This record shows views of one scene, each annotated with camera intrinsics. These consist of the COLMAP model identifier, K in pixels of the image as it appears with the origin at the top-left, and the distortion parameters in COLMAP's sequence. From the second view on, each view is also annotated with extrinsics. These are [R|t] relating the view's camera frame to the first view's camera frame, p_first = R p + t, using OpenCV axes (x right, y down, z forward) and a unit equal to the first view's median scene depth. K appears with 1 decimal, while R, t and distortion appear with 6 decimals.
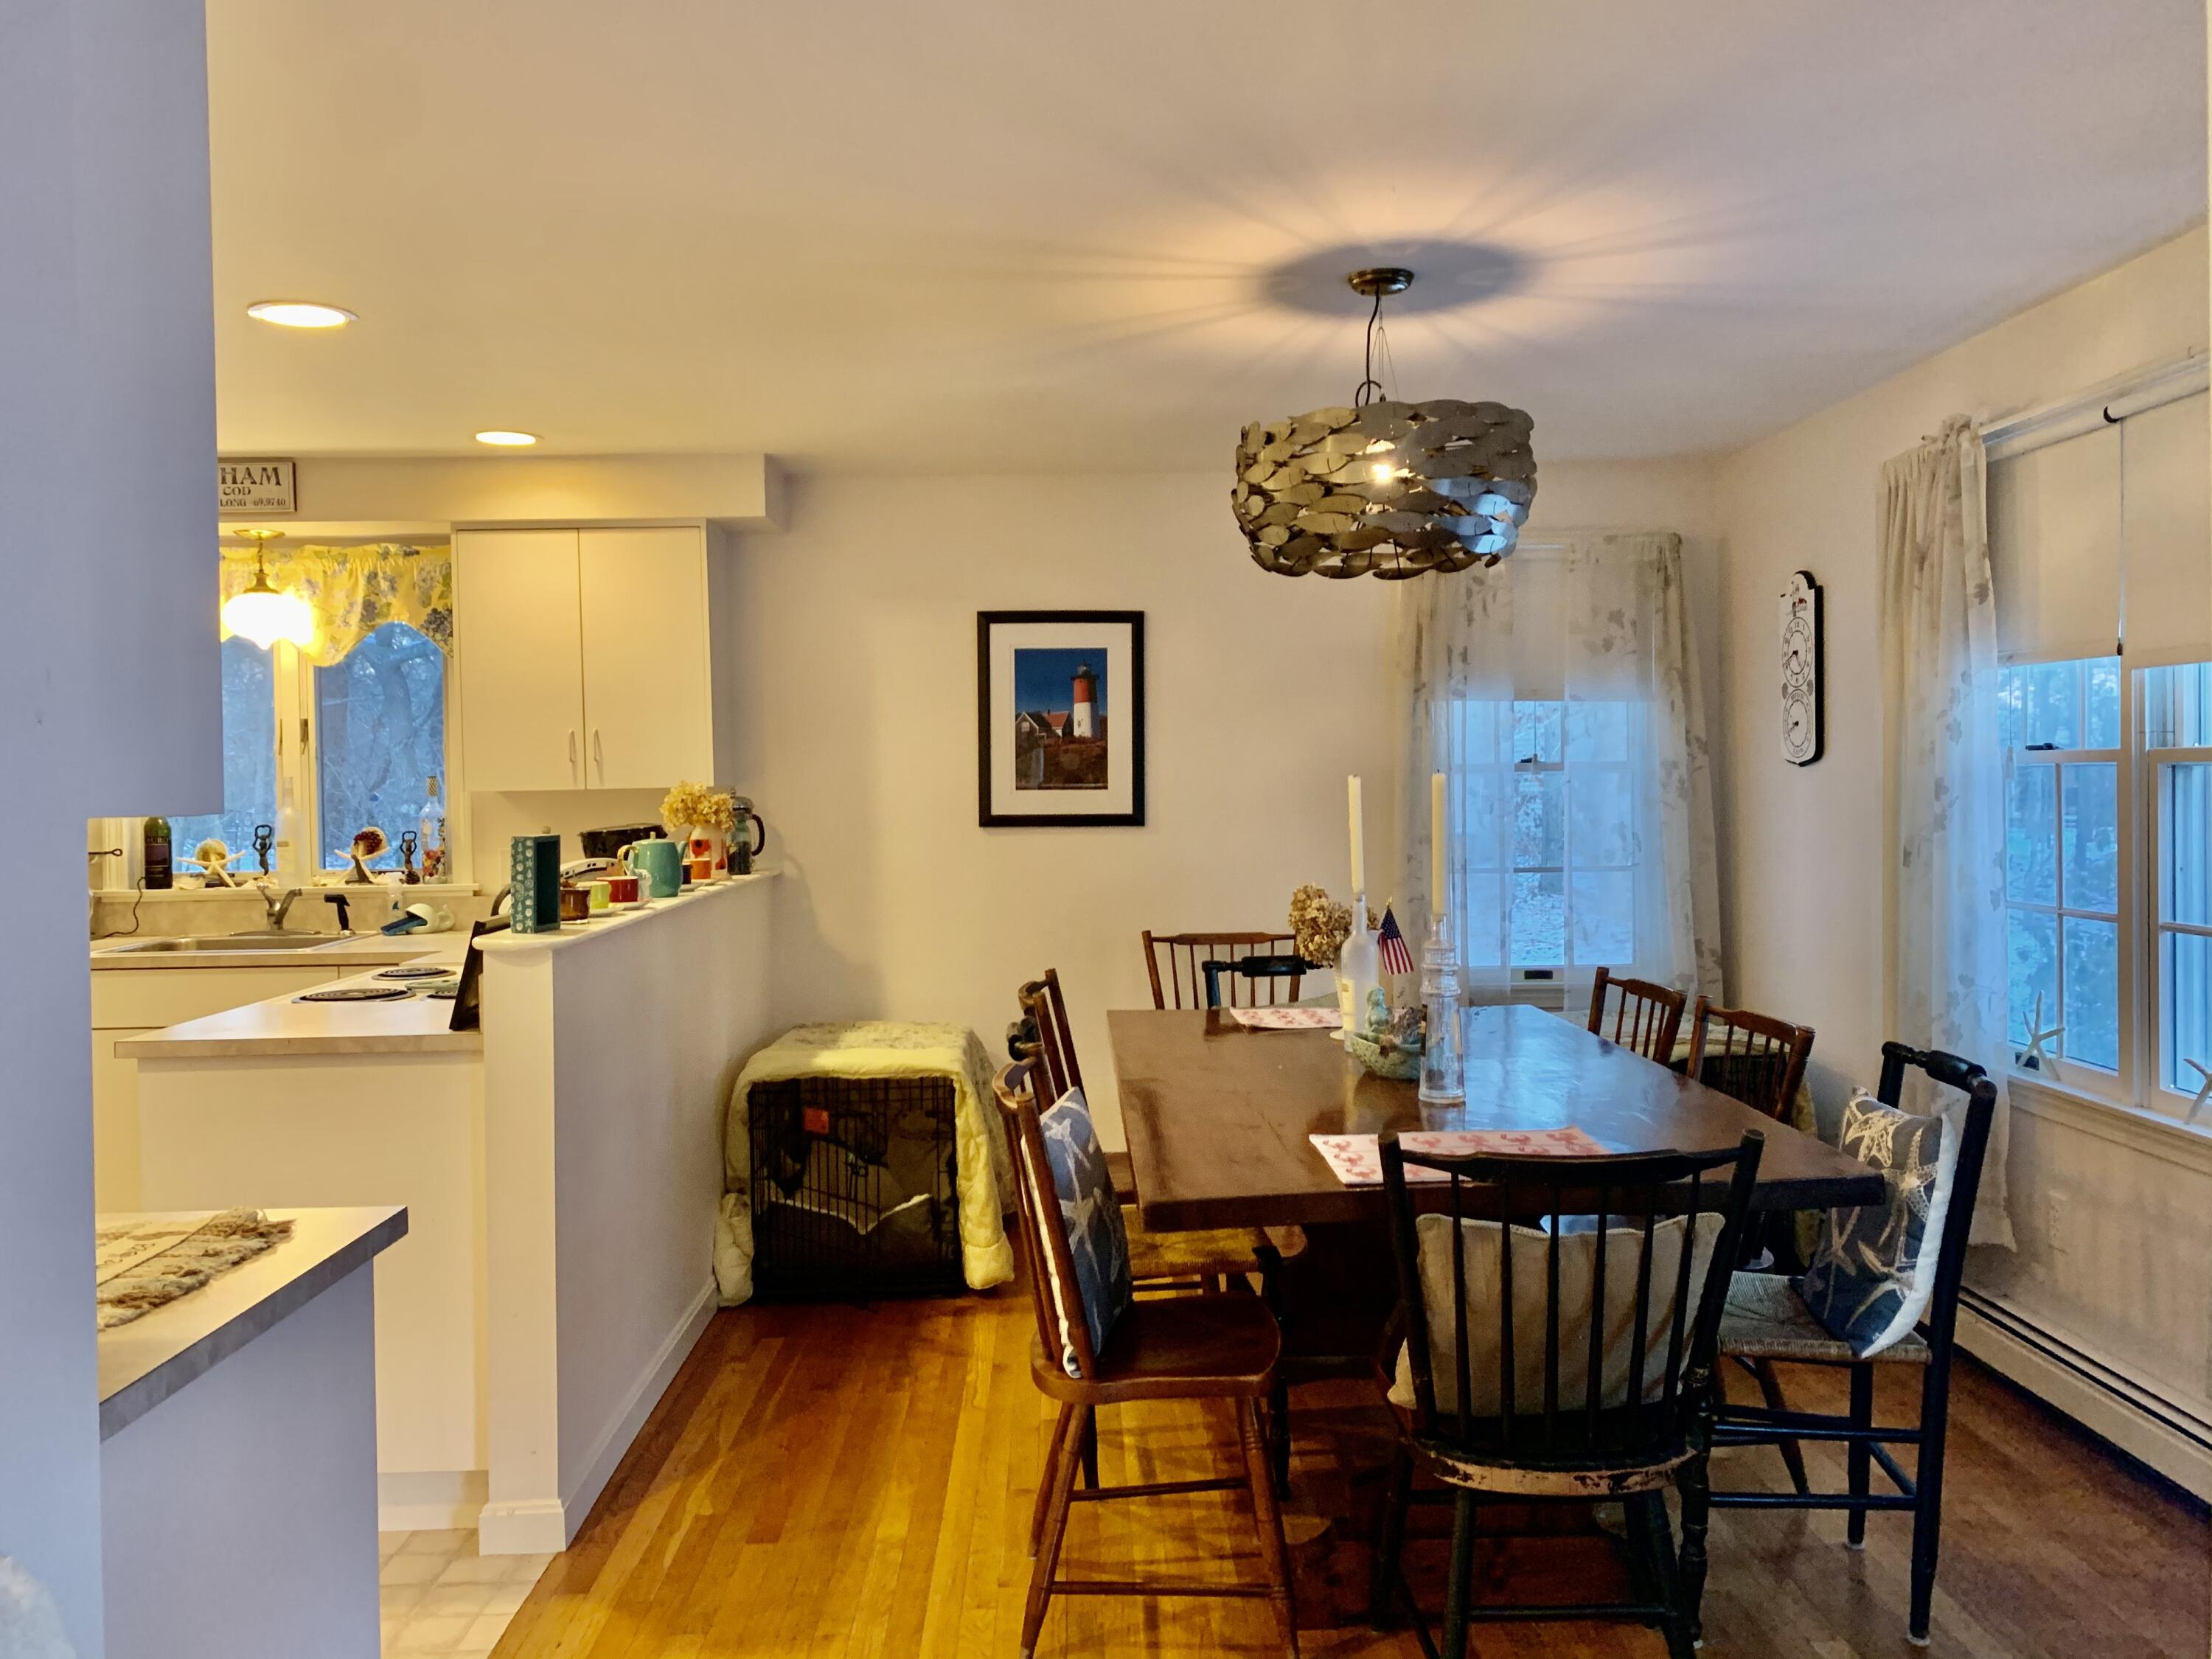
lens RADIAL K [[1669.4, 0, 1106.0], [0, 1669.4, 829.5], [0, 0, 1]] dist [0.020660, -0.050193]
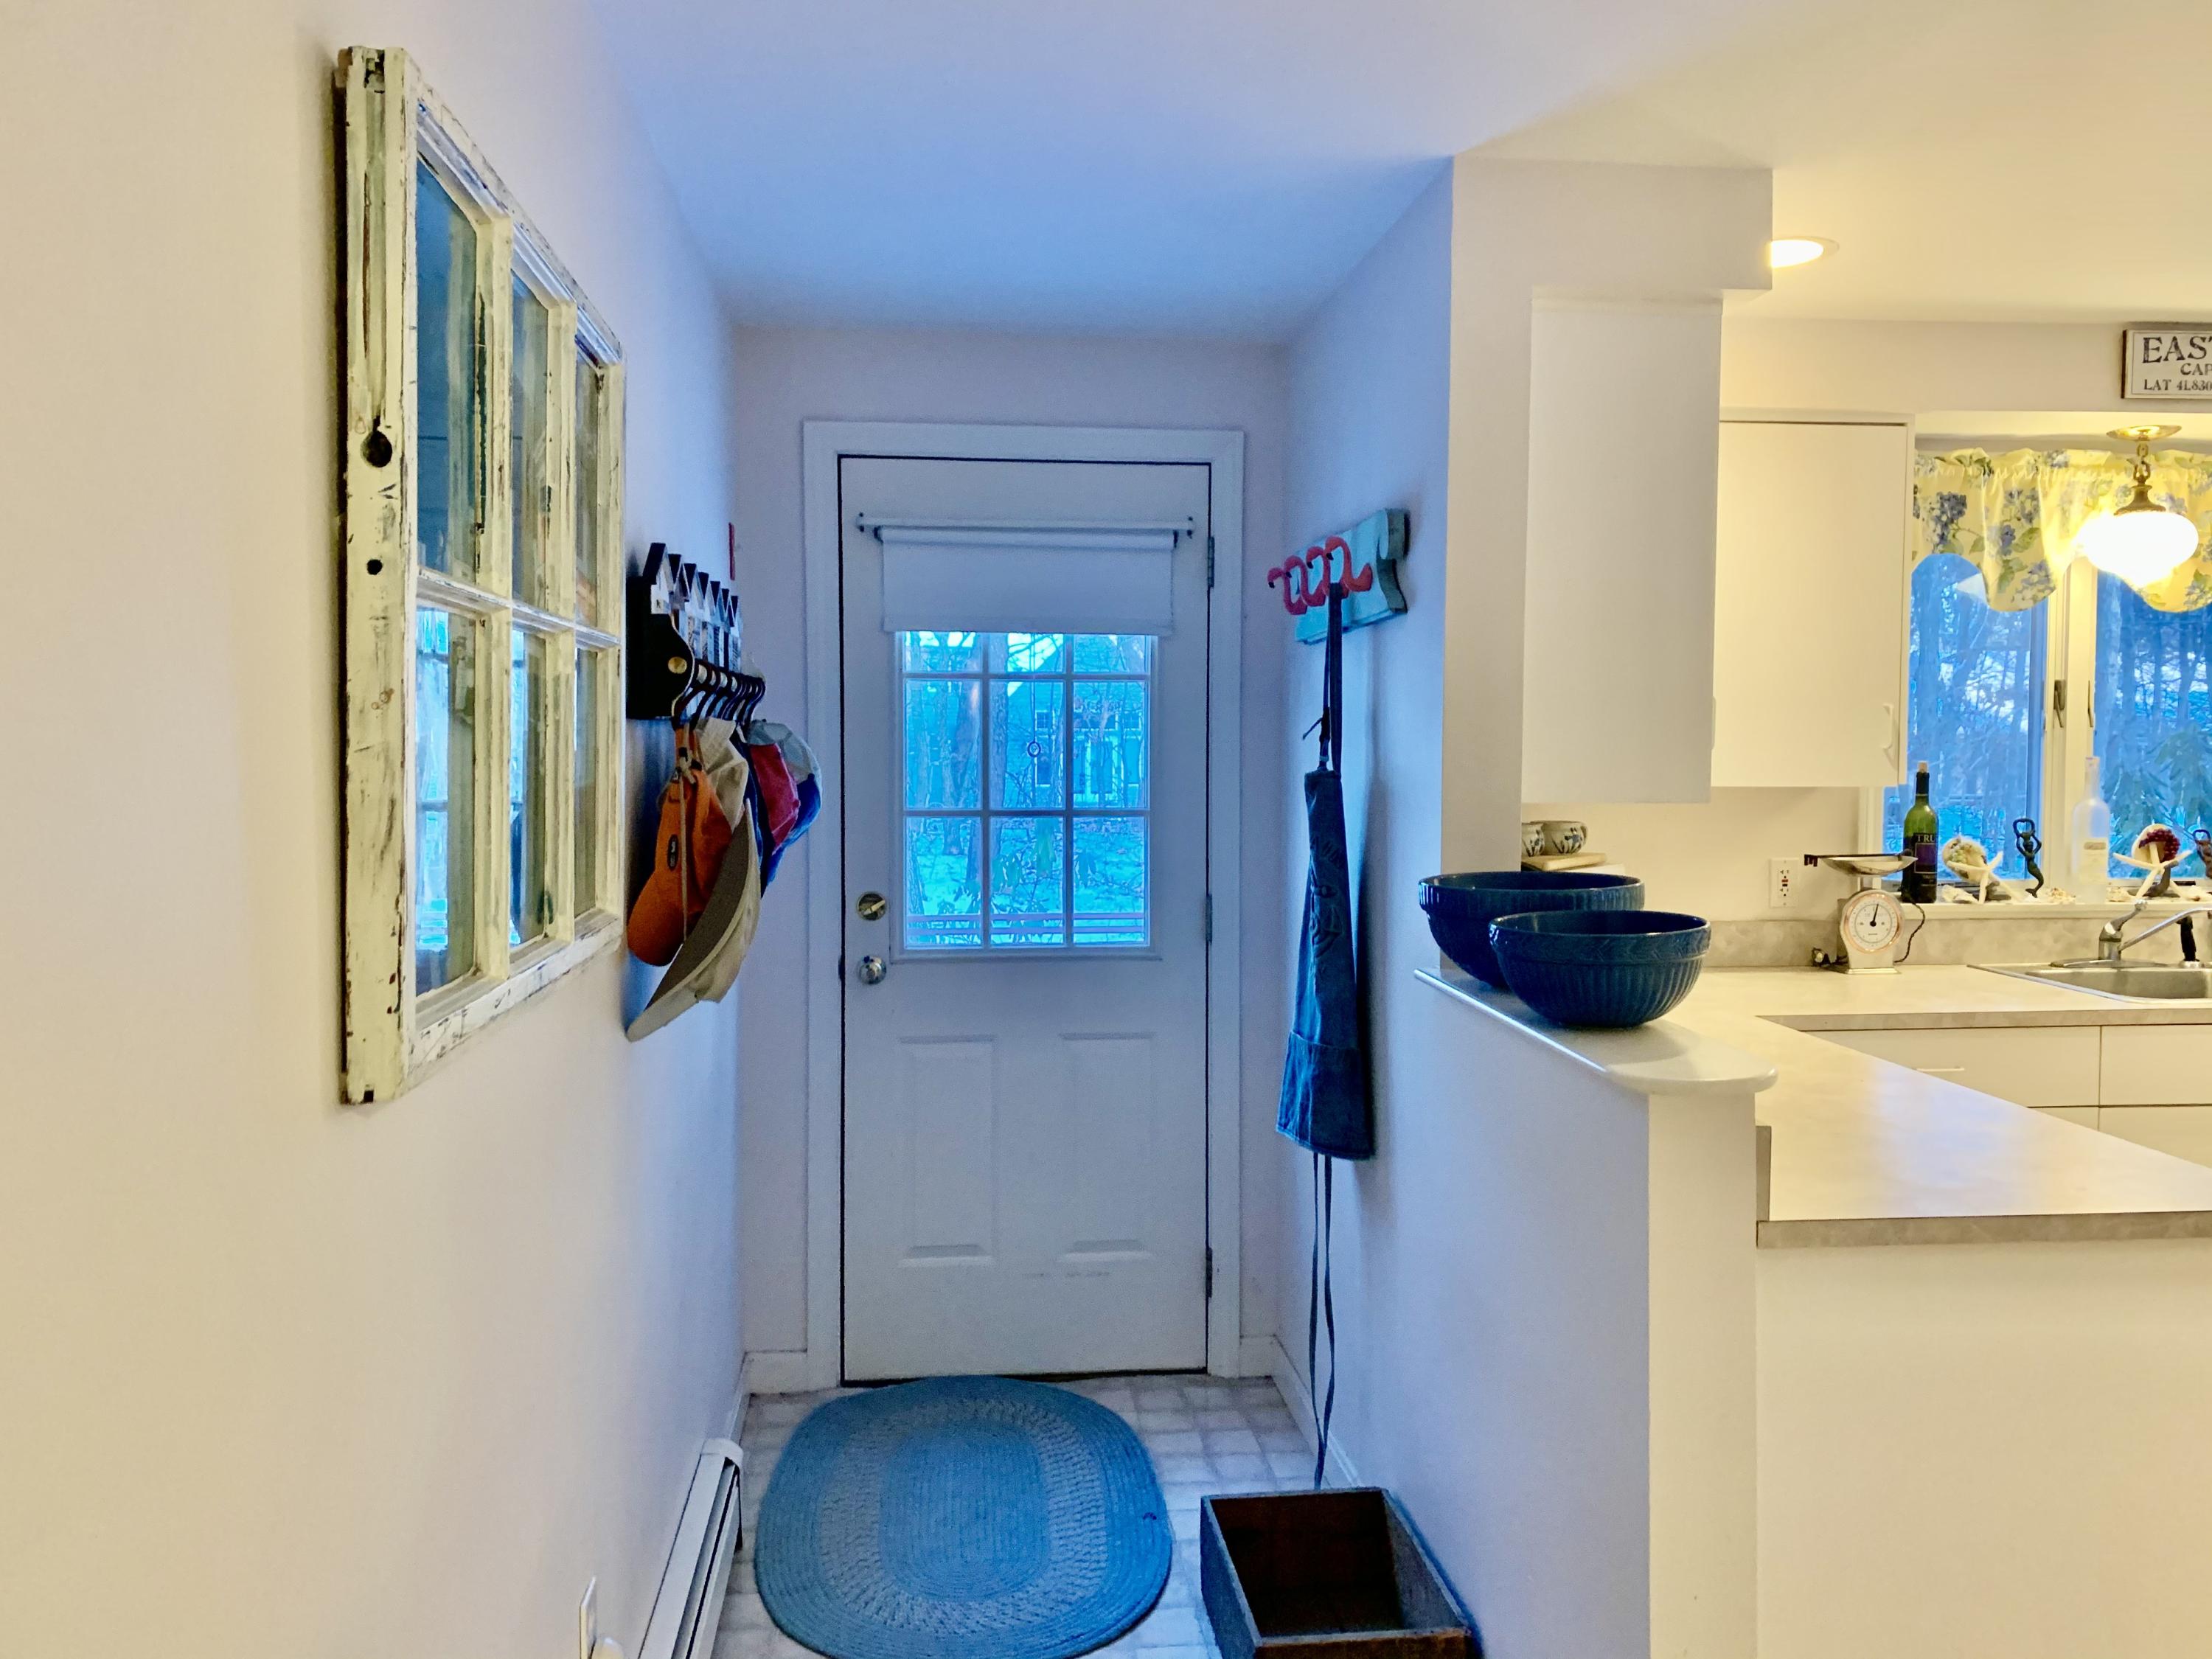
lens RADIAL K [[1694.7, 0, 1101.6], [0, 1694.7, 811.7], [0, 0, 1]] dist [0.062077, -0.057961]
pose [[0.996584, 0.016681, 0.080884, -1.013195], [-0.017599, 0.999788, 0.010650, -0.007152], [-0.080689, -0.012037, 0.996667, 0.265306]]
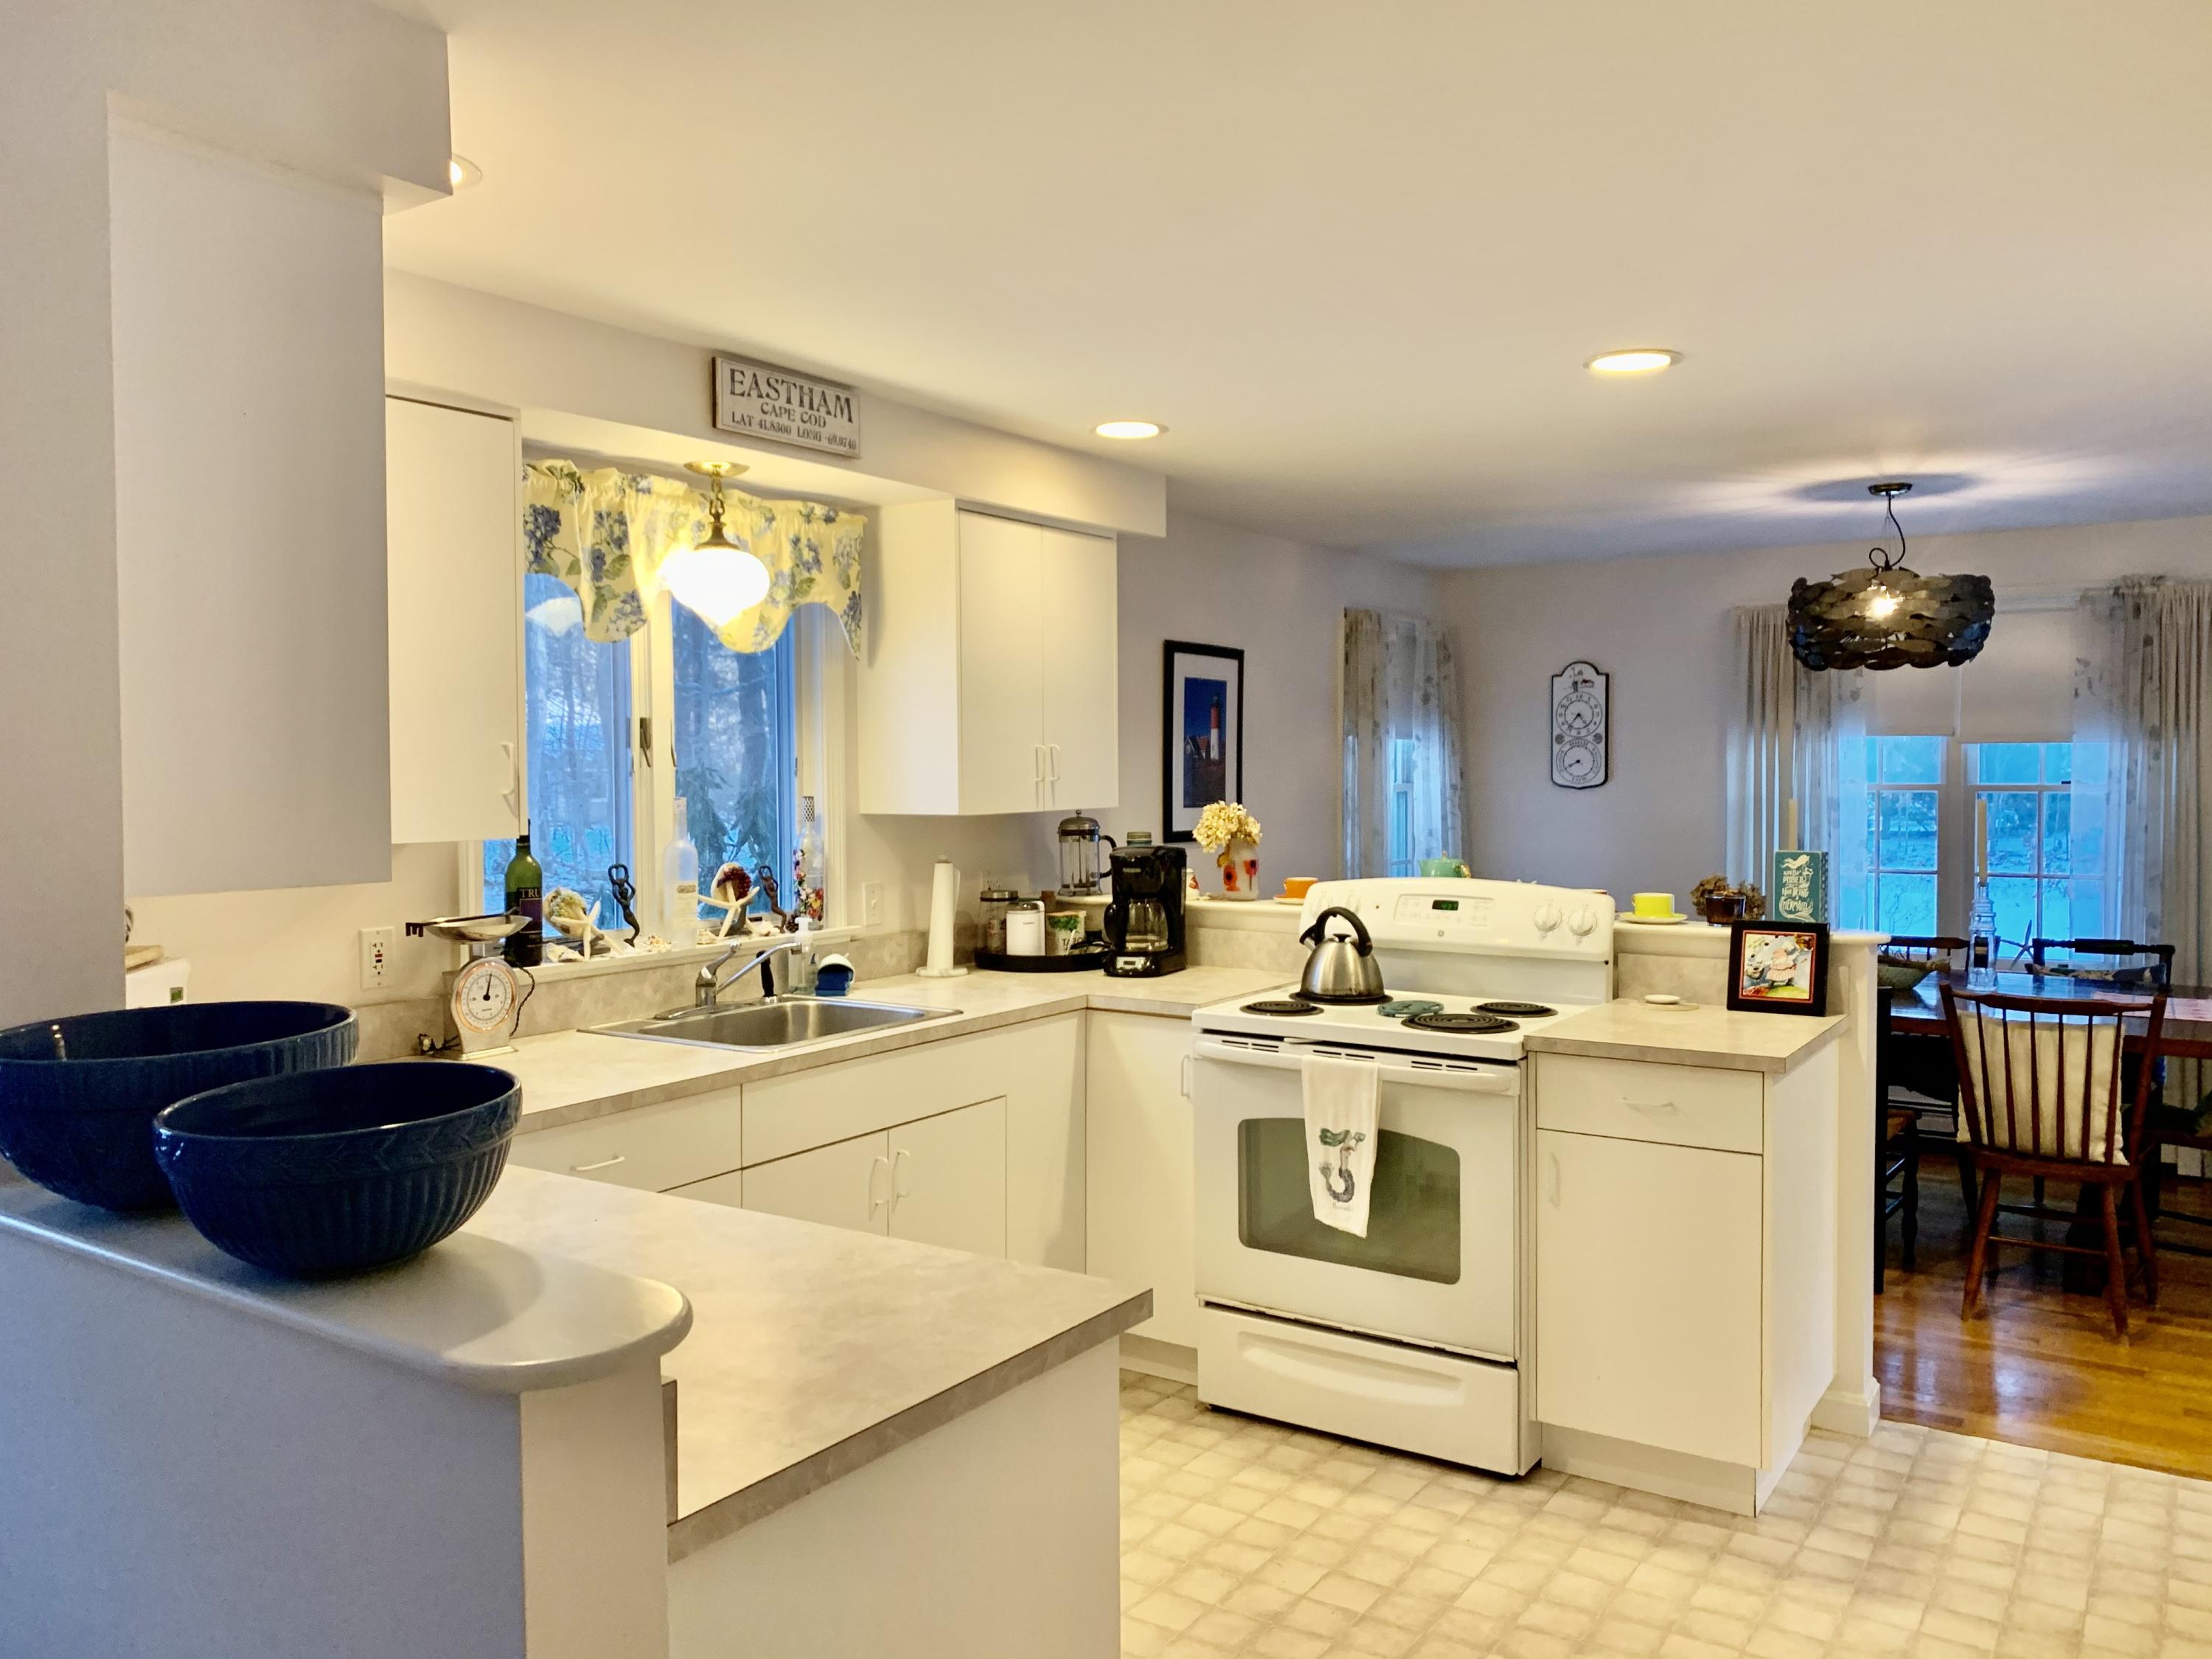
lens RADIAL K [[1685.0, 0, 1101.1], [0, 1685.0, 812.9], [0, 0, 1]] dist [0.074293, -0.096438]
pose [[0.572239, -0.009705, 0.820029, -1.006302], [0.020092, 0.999796, -0.002188, -0.019558], [-0.819841, 0.017728, 0.572317, 0.430959]]
